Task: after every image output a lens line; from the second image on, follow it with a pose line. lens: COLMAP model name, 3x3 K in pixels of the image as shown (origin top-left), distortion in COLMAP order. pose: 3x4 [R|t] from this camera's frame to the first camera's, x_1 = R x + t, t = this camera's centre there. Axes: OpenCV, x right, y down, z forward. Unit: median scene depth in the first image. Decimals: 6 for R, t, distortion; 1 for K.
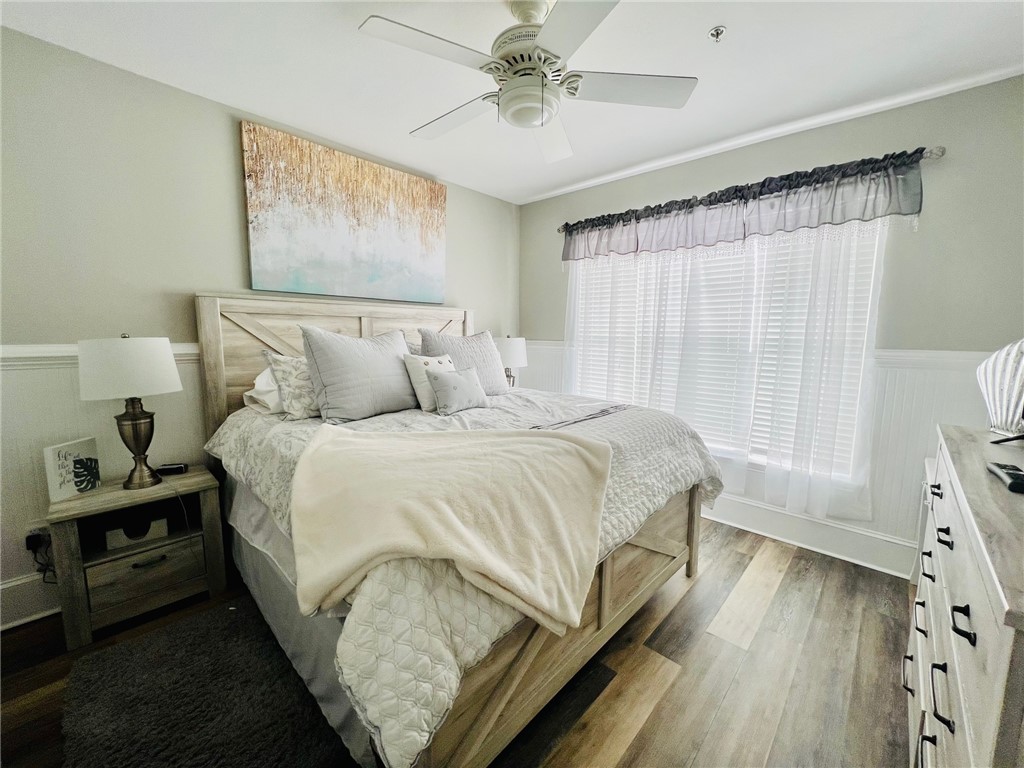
lens RADIAL K [[407.9, 0, 510.2], [0, 407.9, 383.0], [0, 0, 1]] dist [-0.000411, -0.000349]
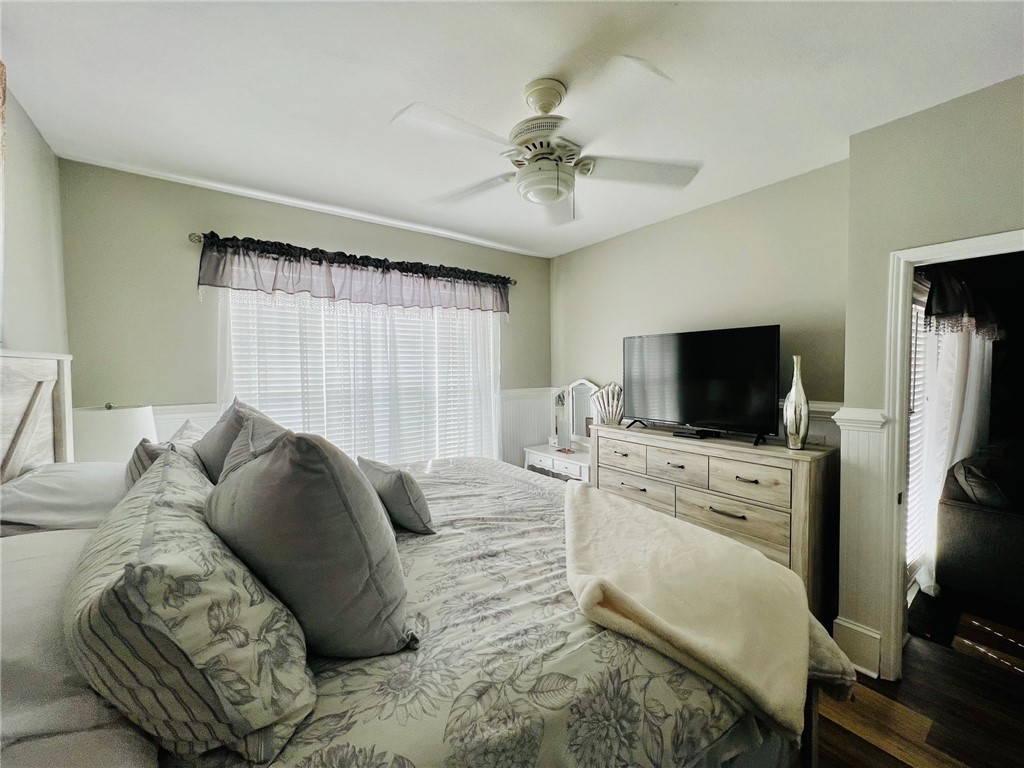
lens RADIAL K [[407.9, 0, 510.2], [0, 407.9, 383.0], [0, 0, 1]] dist [-0.000411, -0.000349]
pose [[0.182008, -0.052736, 0.981882, -0.563048], [0.131724, 0.990868, 0.028802, -0.119467], [-0.974434, 0.124095, 0.187292, 0.516353]]
